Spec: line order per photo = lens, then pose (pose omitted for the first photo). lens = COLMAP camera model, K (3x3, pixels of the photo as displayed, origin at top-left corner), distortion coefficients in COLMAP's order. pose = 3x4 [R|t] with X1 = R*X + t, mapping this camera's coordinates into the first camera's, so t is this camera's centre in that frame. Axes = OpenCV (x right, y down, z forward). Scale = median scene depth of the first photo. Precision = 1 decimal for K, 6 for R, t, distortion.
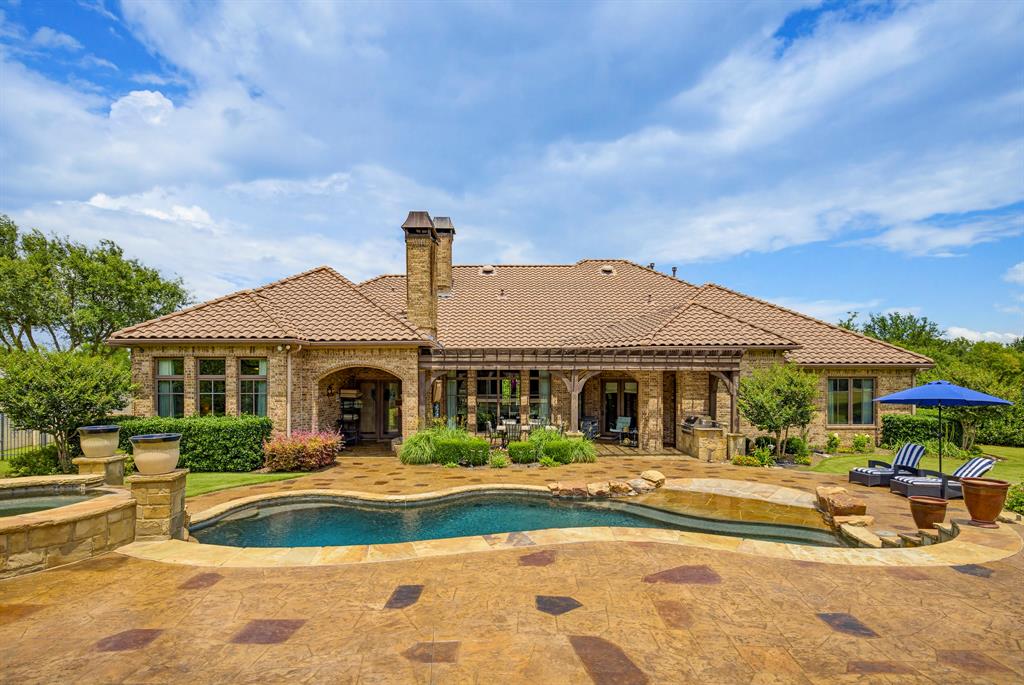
lens RADIAL K [[529.0, 0, 506.3], [0, 529.0, 379.1], [0, 0, 1]] dist [-0.018088, -0.000013]
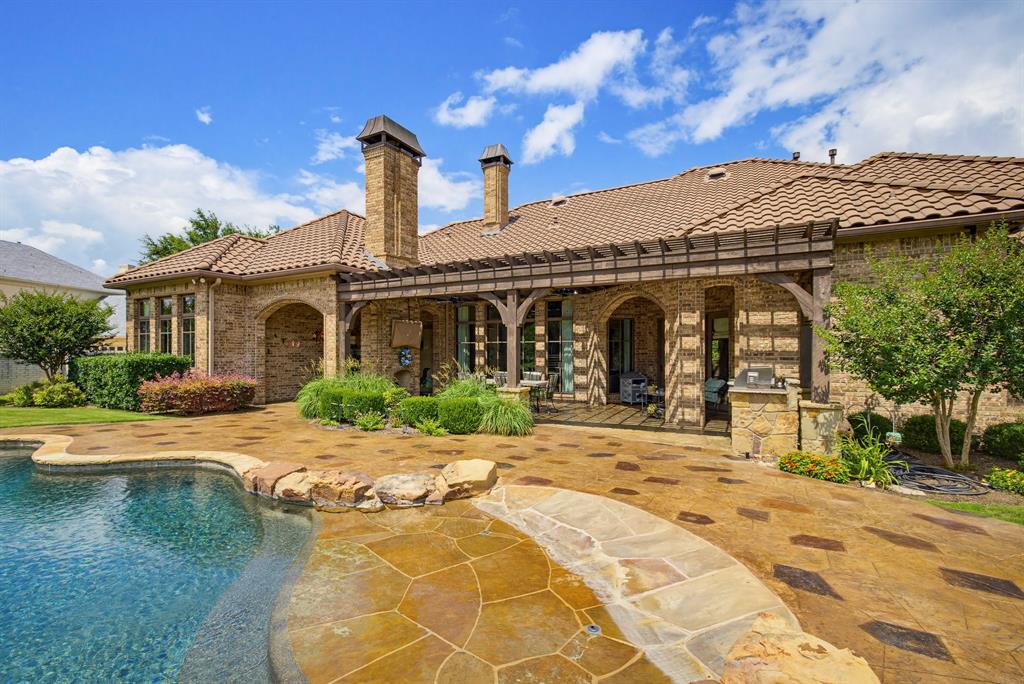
lens RADIAL K [[457.8, 0, 503.0], [0, 457.8, 352.9], [0, 0, 1]] dist [0.003341, -0.000555]
pose [[0.873678, -0.000955, -0.486504, 0.392736], [-0.000070, 0.999998, -0.002090, 0.061589], [0.486505, 0.001860, 0.873676, 0.515457]]
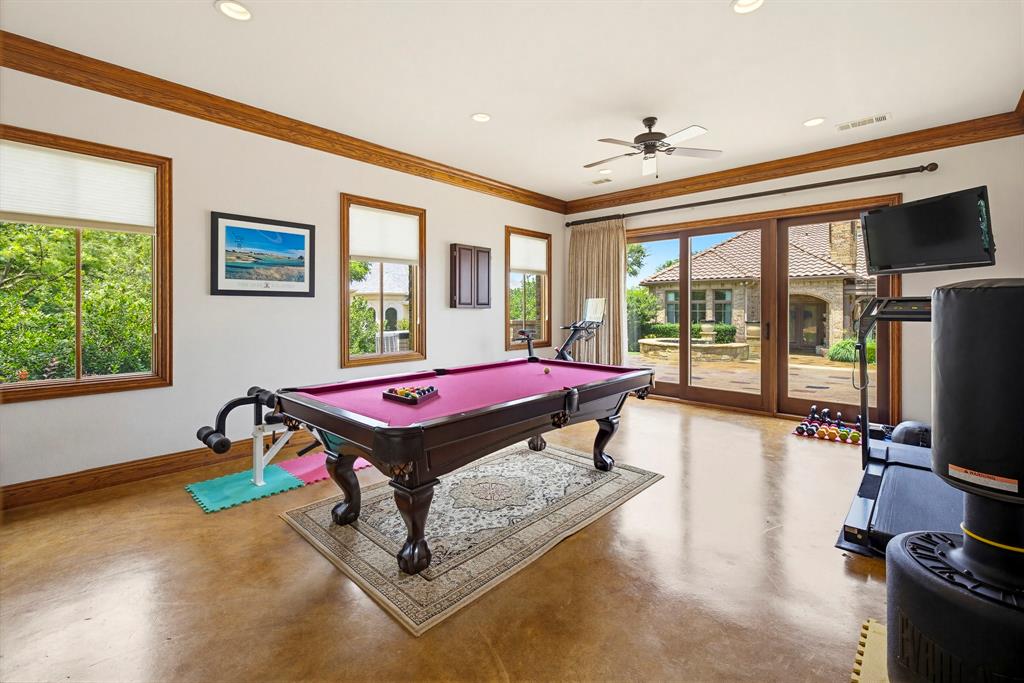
lens RADIAL K [[443.6, 0, 502.5], [0, 443.6, 308.3], [0, 0, 1]] dist [0.002497, -0.000548]
pose [[0.733554, 0.000254, -0.679631, -0.029871], [0.000933, 0.999999, 0.001380, 0.014250], [0.679631, -0.001646, 0.733552, -0.476943]]
